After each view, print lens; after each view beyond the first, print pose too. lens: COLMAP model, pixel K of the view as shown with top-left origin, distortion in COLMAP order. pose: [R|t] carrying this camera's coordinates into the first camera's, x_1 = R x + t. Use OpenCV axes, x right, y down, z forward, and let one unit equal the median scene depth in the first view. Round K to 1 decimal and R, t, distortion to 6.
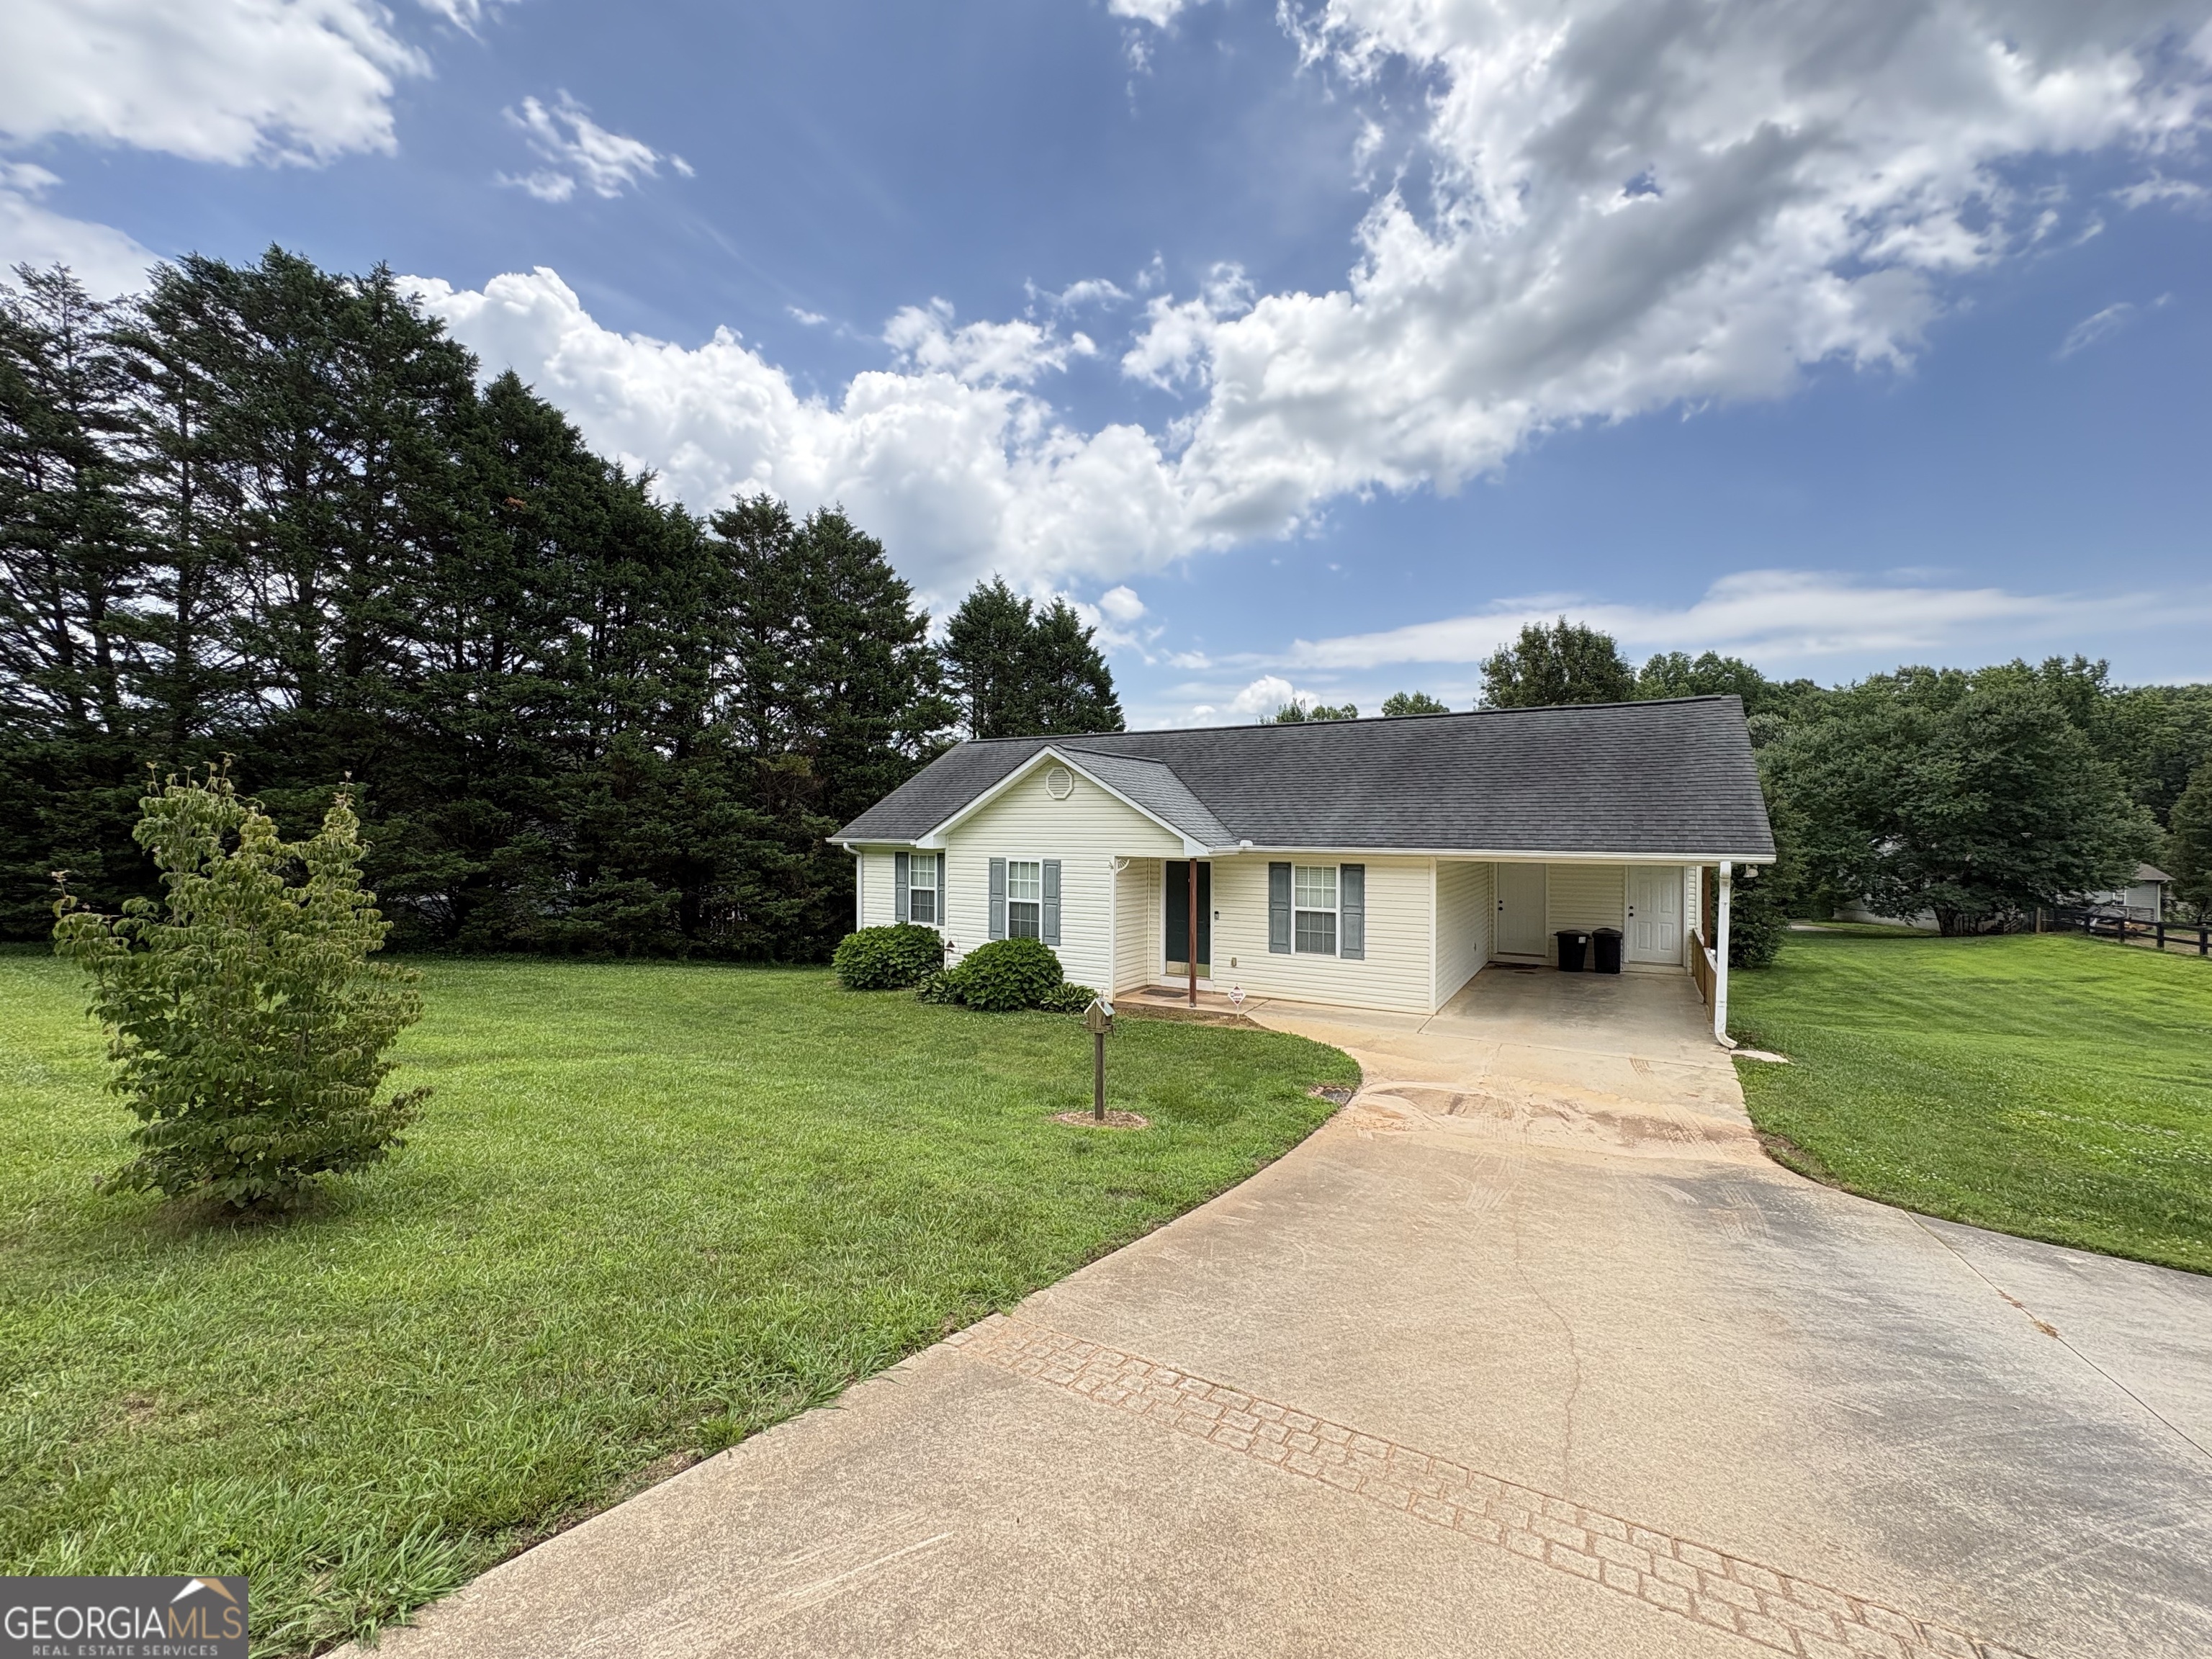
lens RADIAL K [[885.3, 0, 1101.6], [0, 885.3, 823.2], [0, 0, 1]] dist [0.009553, -0.006553]
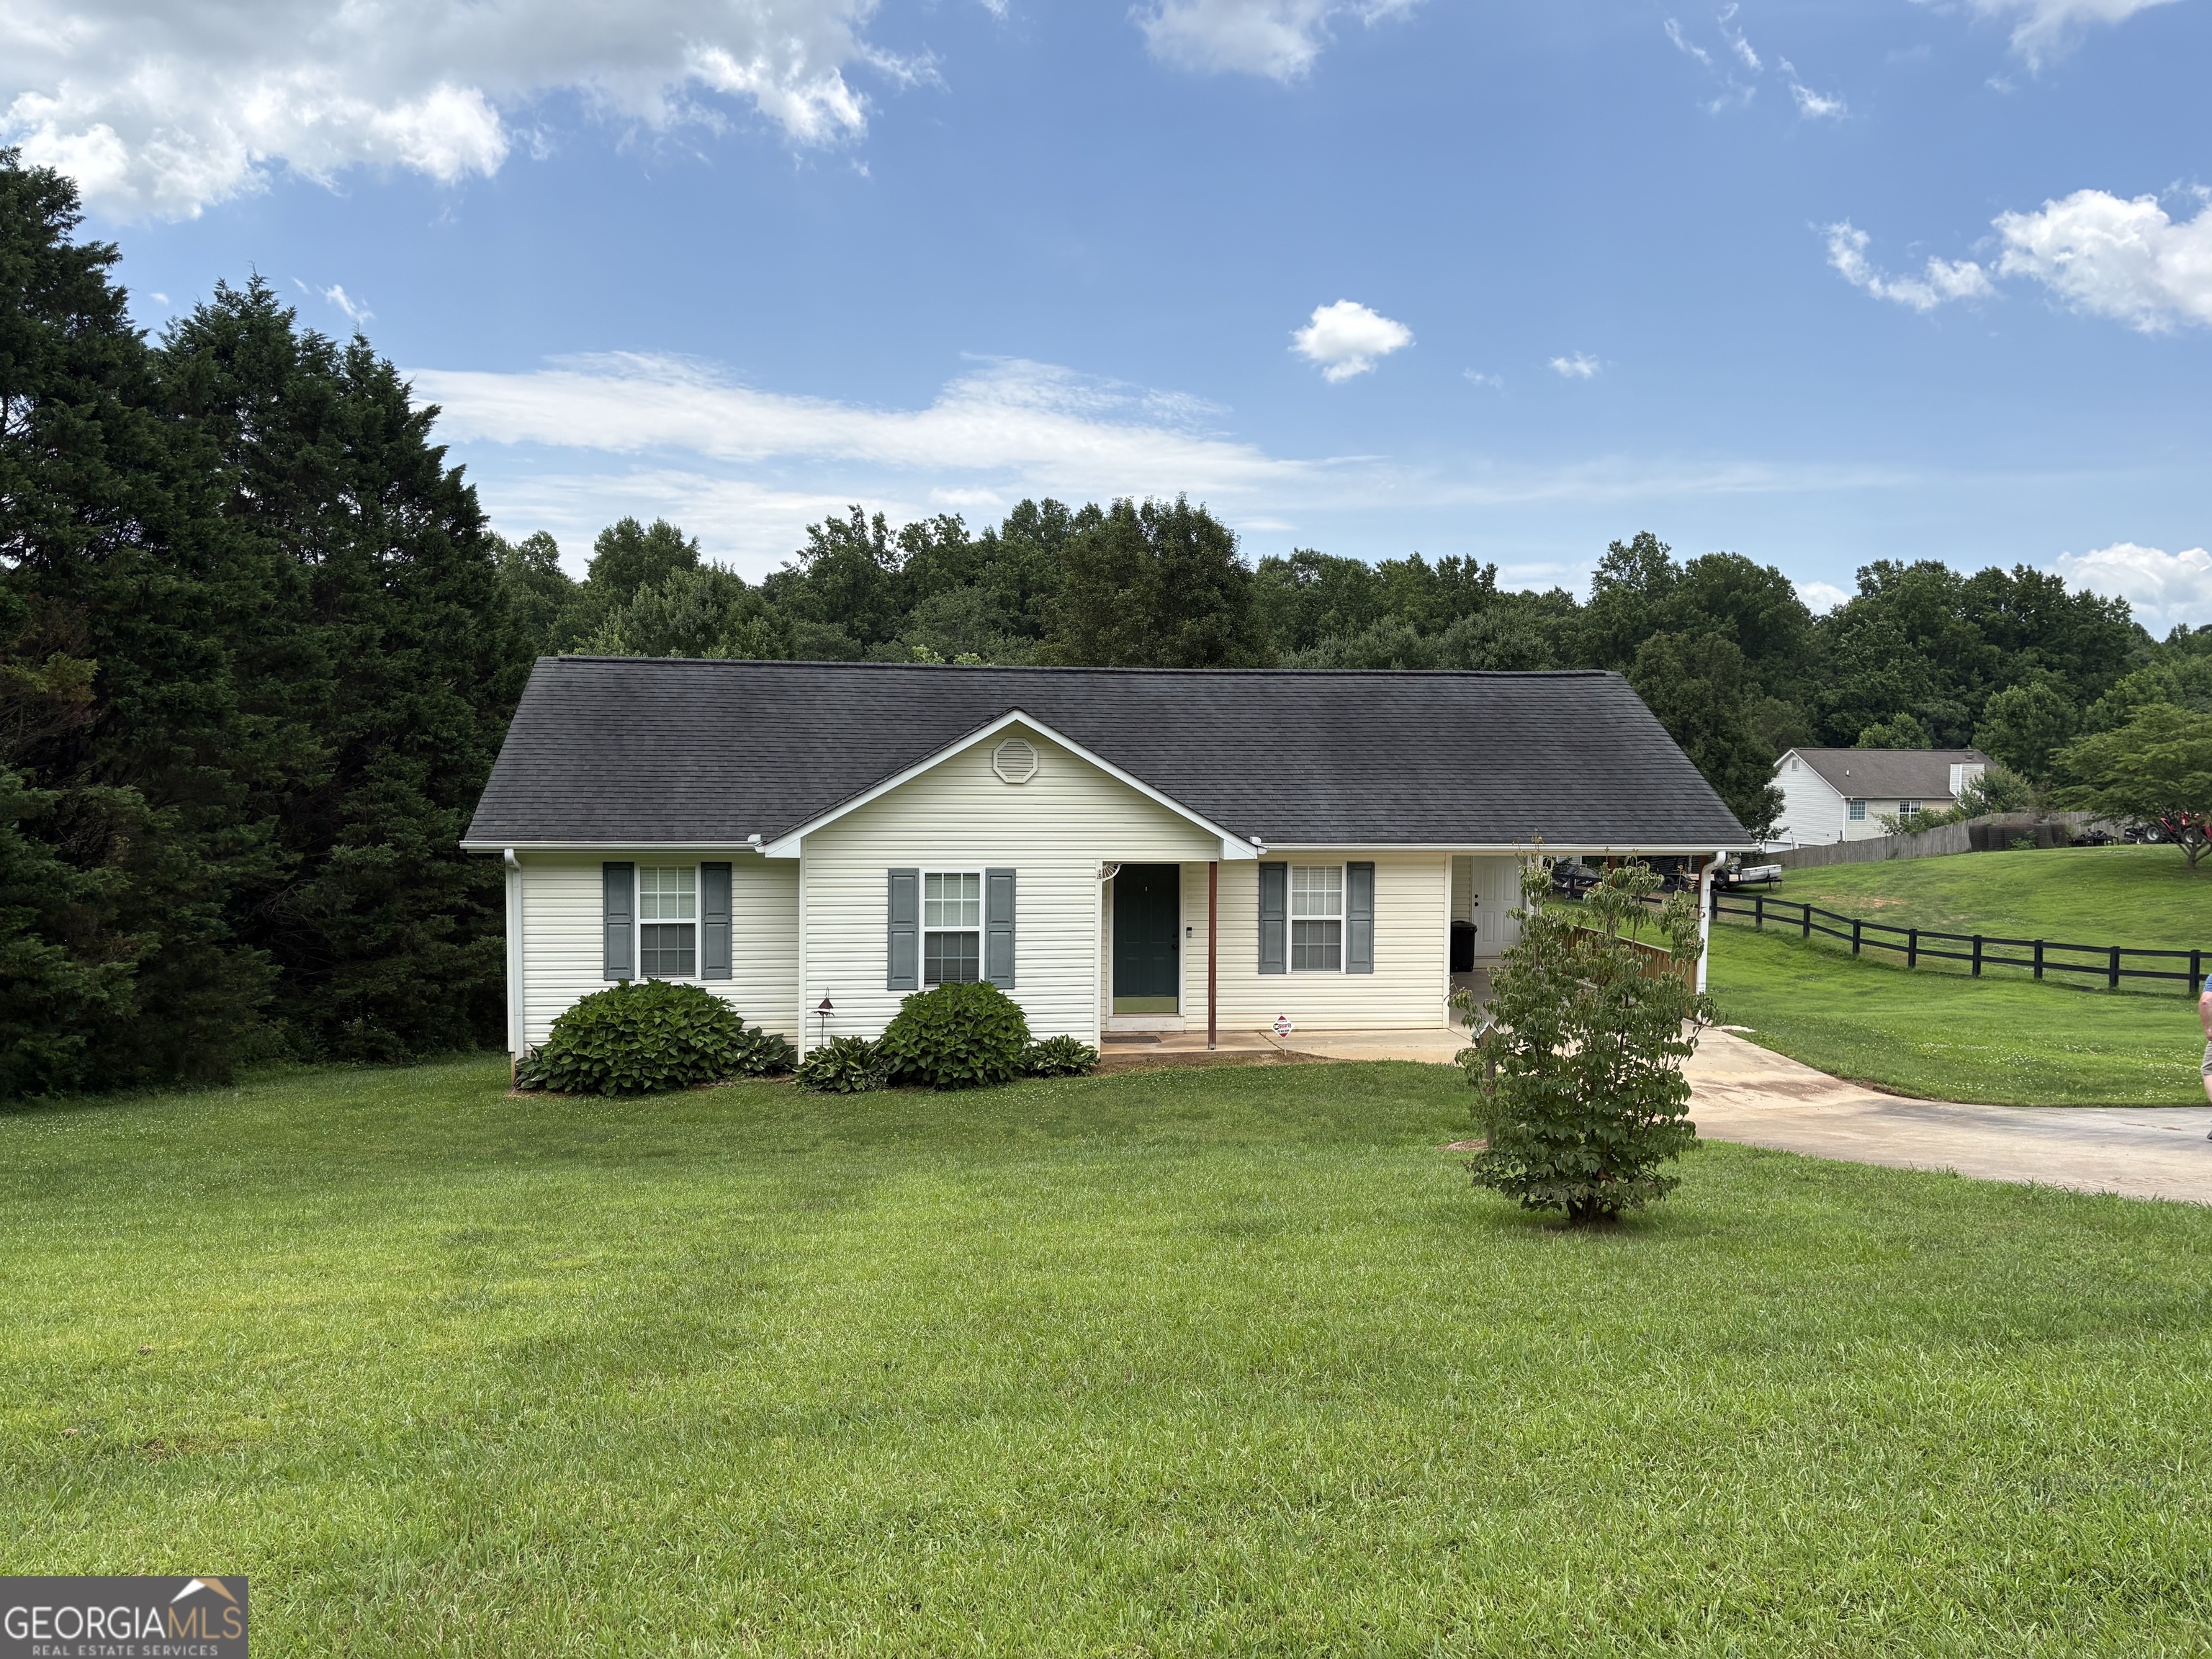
lens RADIAL K [[1662.0, 0, 1112.7], [0, 1662.0, 828.6], [0, 0, 1]] dist [0.060374, -0.088748]
pose [[0.784457, -0.024560, 0.619697, -0.803781], [-0.005782, 0.998882, 0.046908, -0.053134], [-0.620156, -0.040380, 0.783438, -0.087529]]
